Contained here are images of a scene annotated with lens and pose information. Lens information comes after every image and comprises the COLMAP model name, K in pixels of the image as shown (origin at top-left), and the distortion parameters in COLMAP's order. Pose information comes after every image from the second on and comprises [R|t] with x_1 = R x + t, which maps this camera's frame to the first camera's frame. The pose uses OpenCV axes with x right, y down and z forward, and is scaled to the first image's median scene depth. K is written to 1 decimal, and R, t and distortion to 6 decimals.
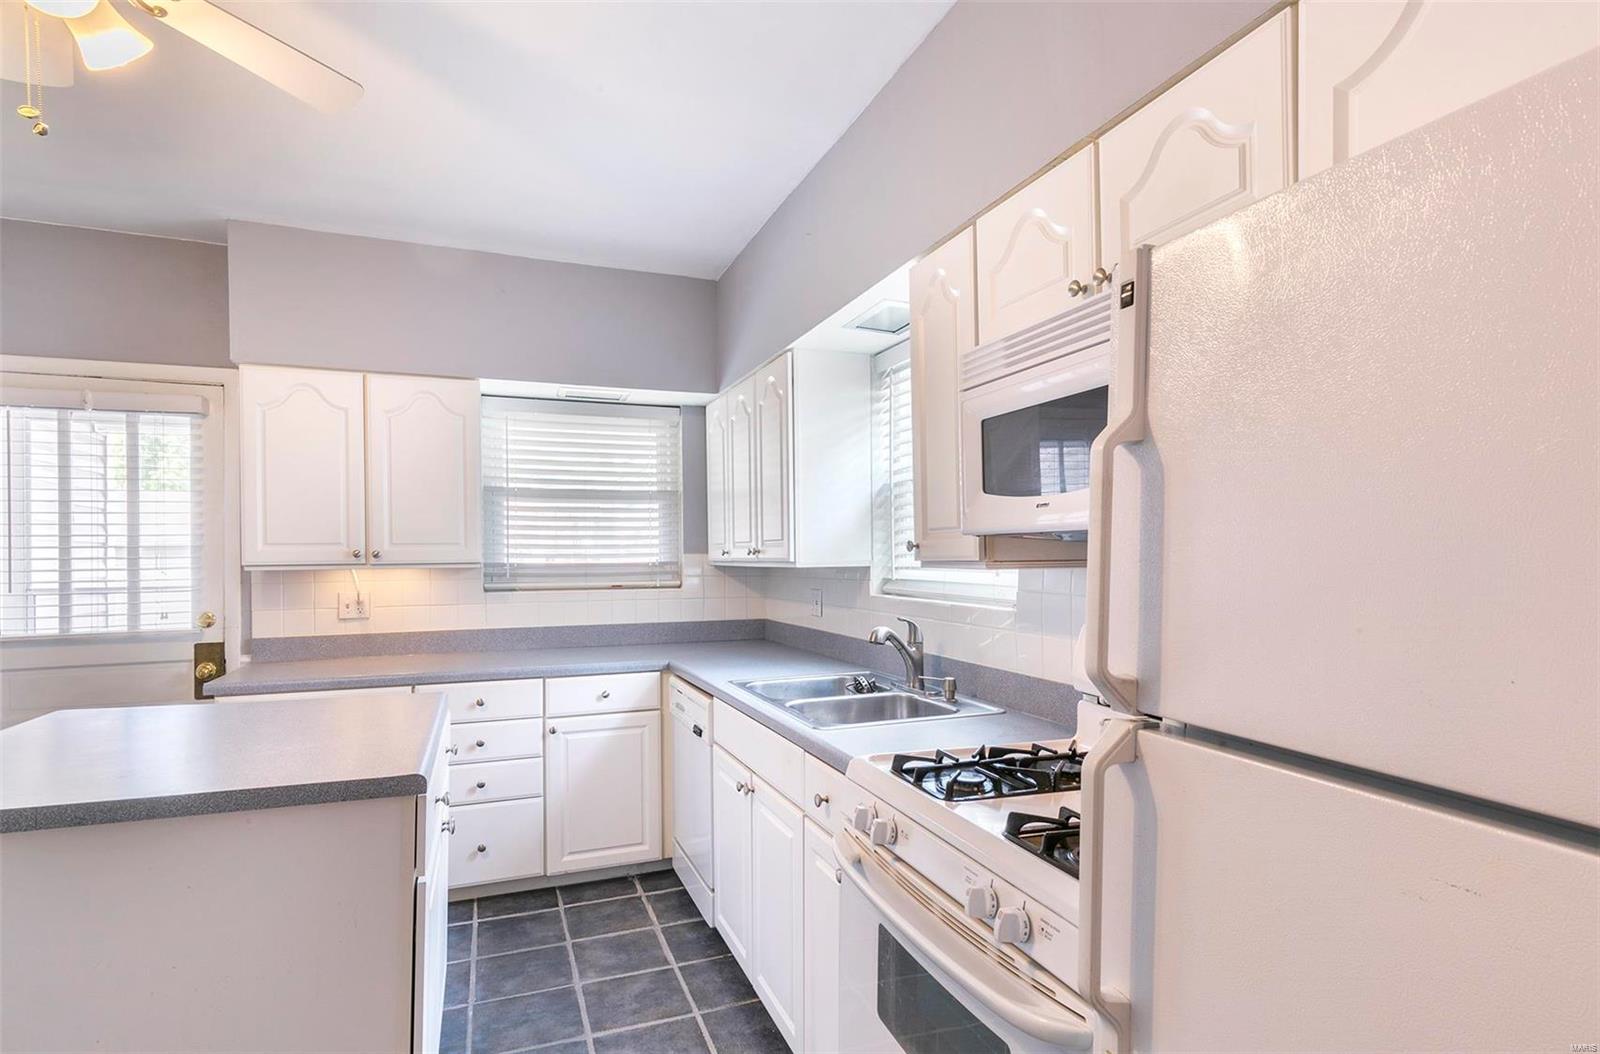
lens RADIAL K [[859.3, 0, 799.9], [0, 859.3, 541.3], [0, 0, 1]] dist [-0.004190, -0.000959]
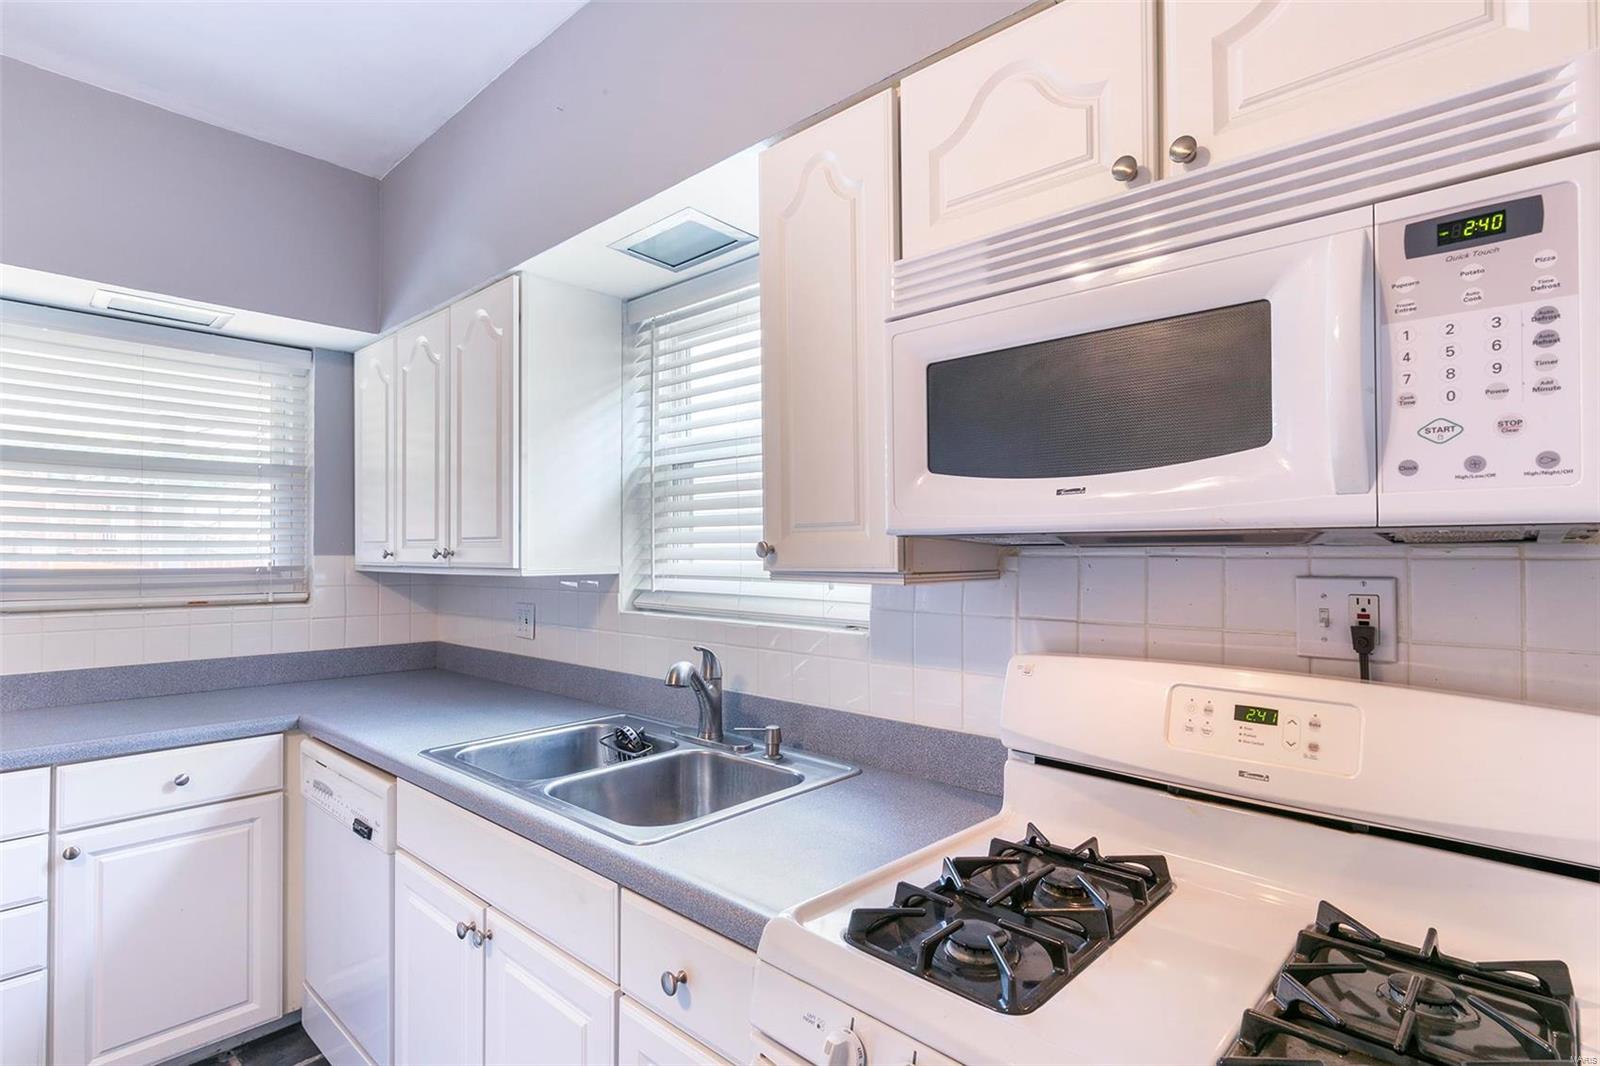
lens RADIAL K [[796.4, 0, 805.2], [0, 796.4, 533.5], [0, 0, 1]] dist [0.000810, -0.001189]
pose [[0.891961, 0.016432, 0.451814, -0.093438], [-0.012164, 0.999850, -0.012349, -0.000102], [-0.451949, 0.005519, 0.892027, 0.298859]]
